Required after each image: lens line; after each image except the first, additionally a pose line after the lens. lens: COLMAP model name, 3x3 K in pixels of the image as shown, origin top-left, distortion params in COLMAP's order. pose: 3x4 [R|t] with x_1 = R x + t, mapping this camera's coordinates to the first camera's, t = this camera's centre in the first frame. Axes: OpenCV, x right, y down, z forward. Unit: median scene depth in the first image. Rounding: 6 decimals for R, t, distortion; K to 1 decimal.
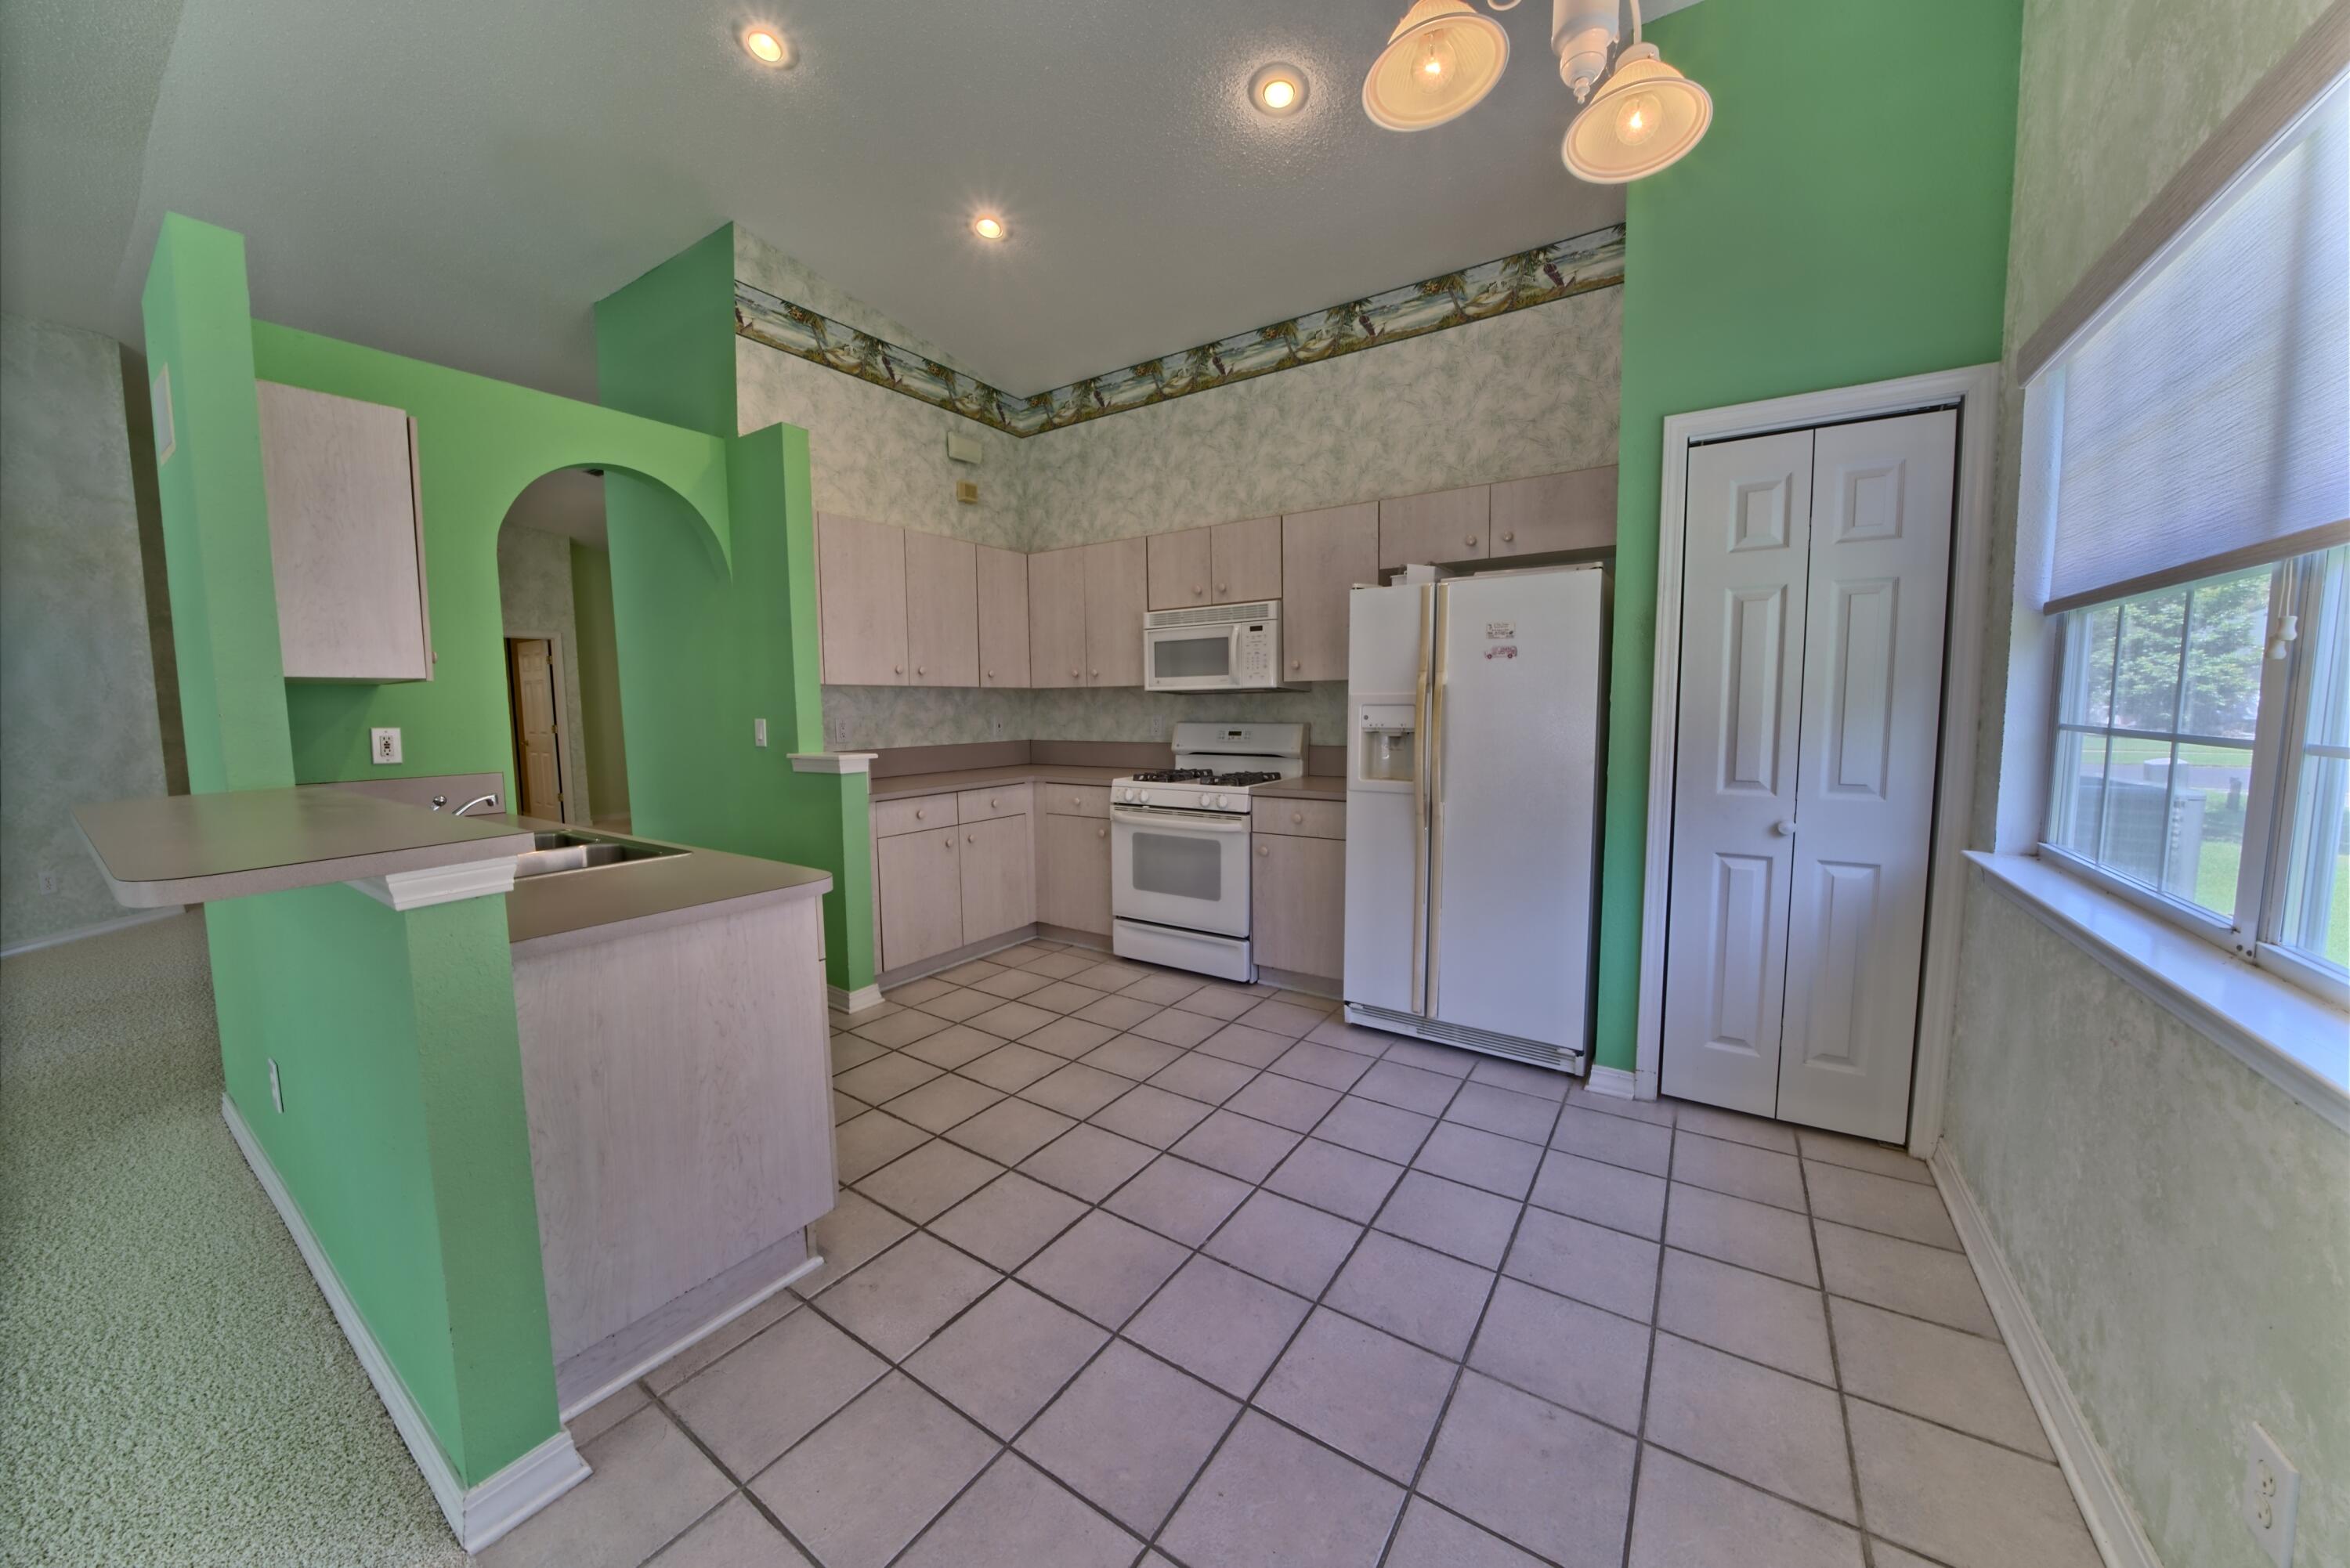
lens RADIAL K [[809.2, 0, 1179.2], [0, 809.2, 780.8], [0, 0, 1]] dist [-0.025547, 0.002014]
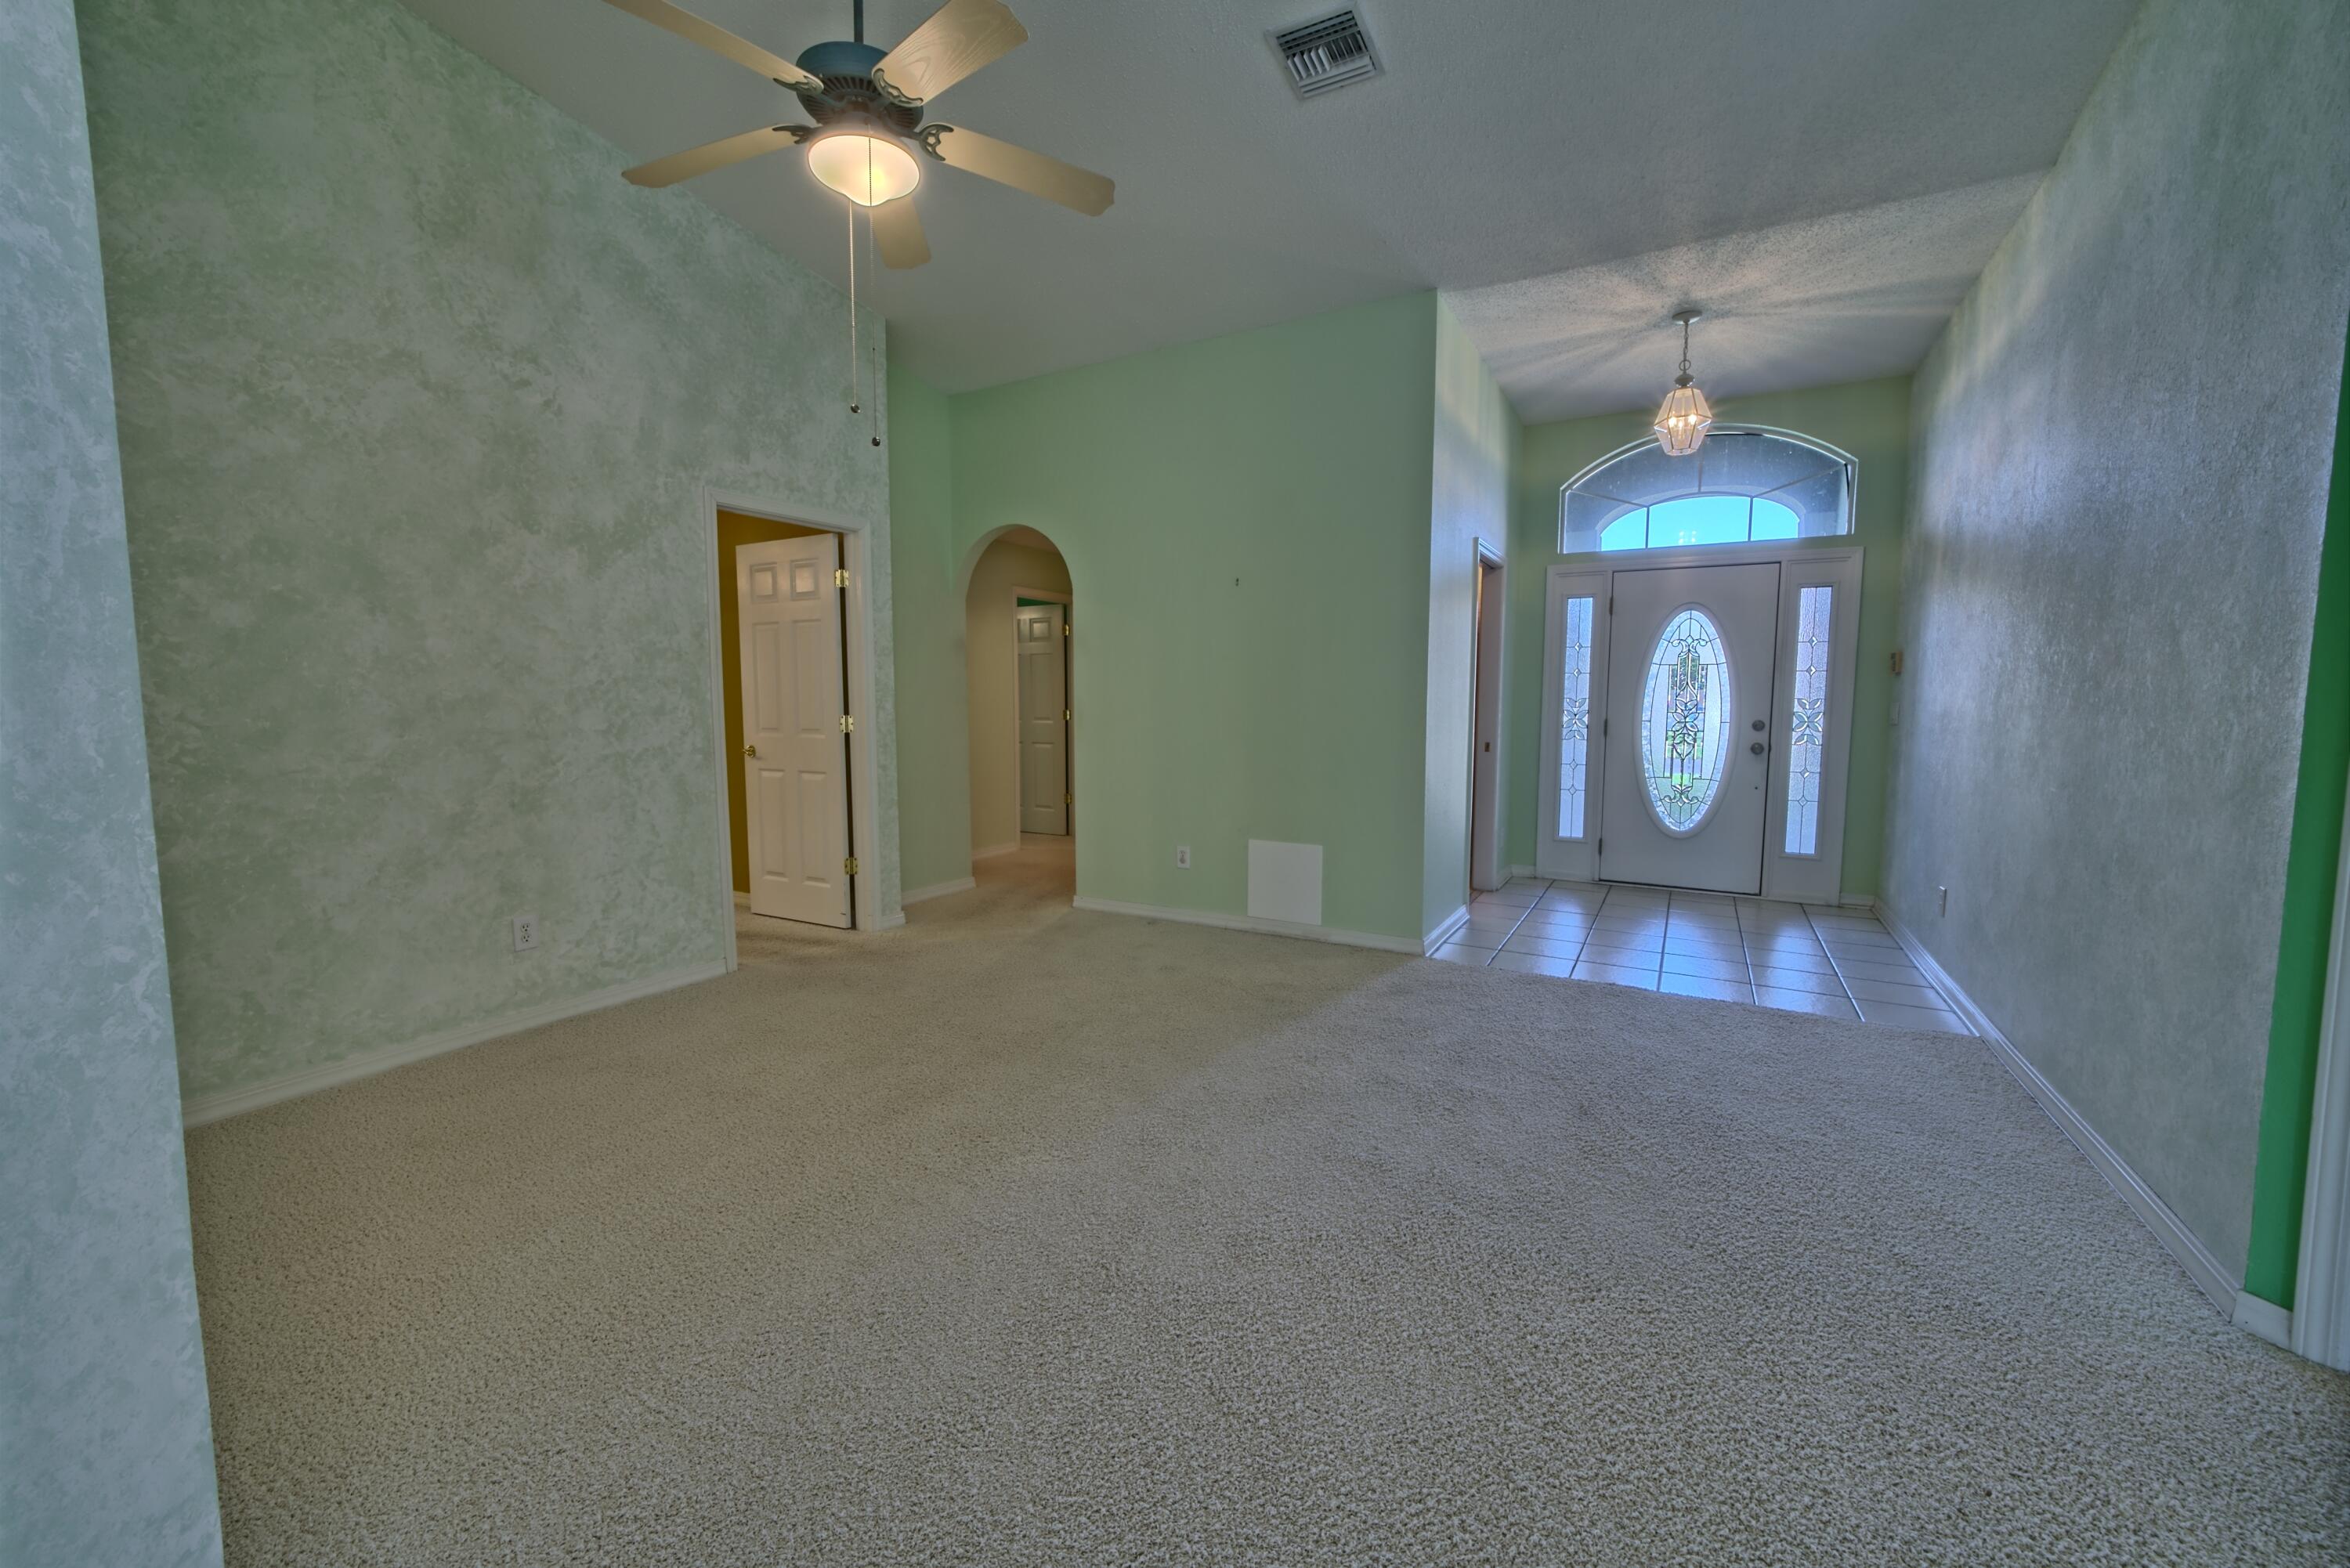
lens RADIAL K [[915.6, 0, 1175.7], [0, 915.6, 774.0], [0, 0, 1]] dist [-0.000326, 0.000185]
pose [[0.997326, 0.007622, 0.072686, -1.546465], [-0.006963, 0.999932, -0.009315, -0.074380], [-0.072752, 0.008784, 0.997311, 1.089087]]
